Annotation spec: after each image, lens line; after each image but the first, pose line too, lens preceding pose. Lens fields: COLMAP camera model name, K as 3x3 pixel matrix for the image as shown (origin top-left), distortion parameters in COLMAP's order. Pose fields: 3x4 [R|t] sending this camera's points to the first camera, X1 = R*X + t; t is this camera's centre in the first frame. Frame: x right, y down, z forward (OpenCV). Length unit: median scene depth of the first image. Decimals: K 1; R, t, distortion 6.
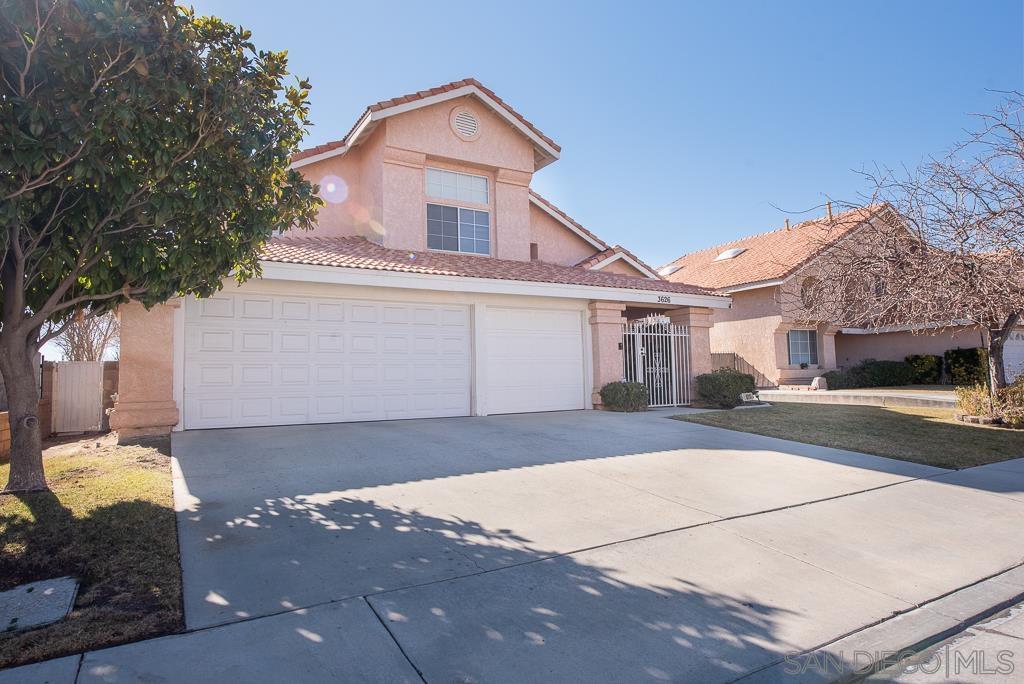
lens RADIAL K [[594.8, 0, 512.0], [0, 594.8, 342.0], [0, 0, 1]] dist [-0.022214, 0.014796]
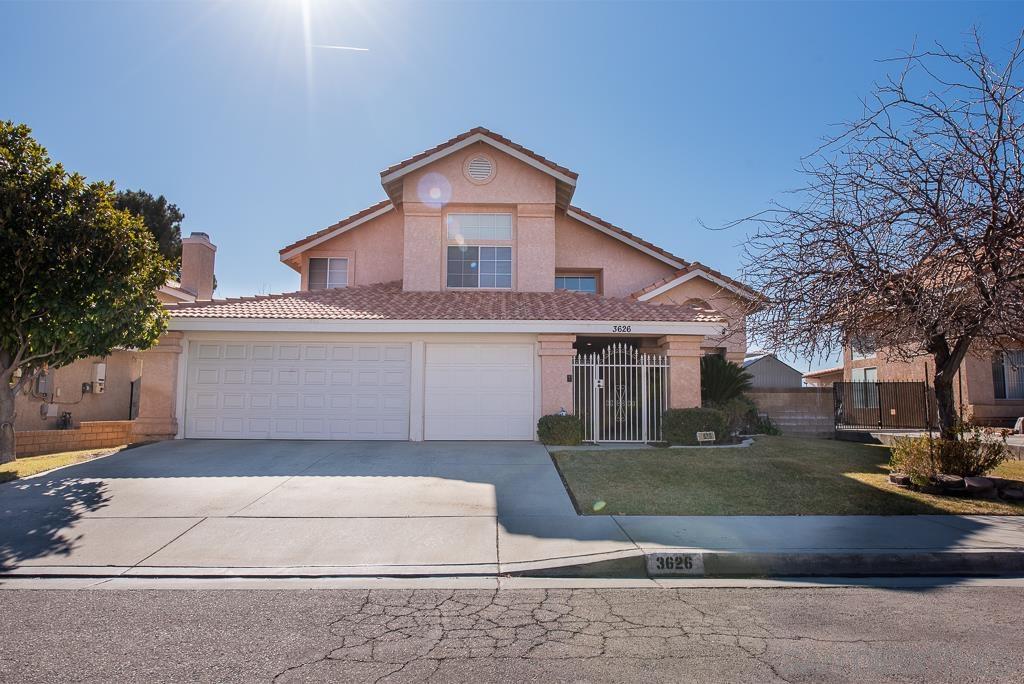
lens RADIAL K [[698.2, 0, 514.0], [0, 698.2, 329.0], [0, 0, 1]] dist [0.001691, 0.000477]
pose [[0.867881, -0.032082, -0.495736, 0.643206], [0.007802, 0.998670, -0.050969, -0.015682], [0.496712, 0.040367, 0.866976, -0.053351]]
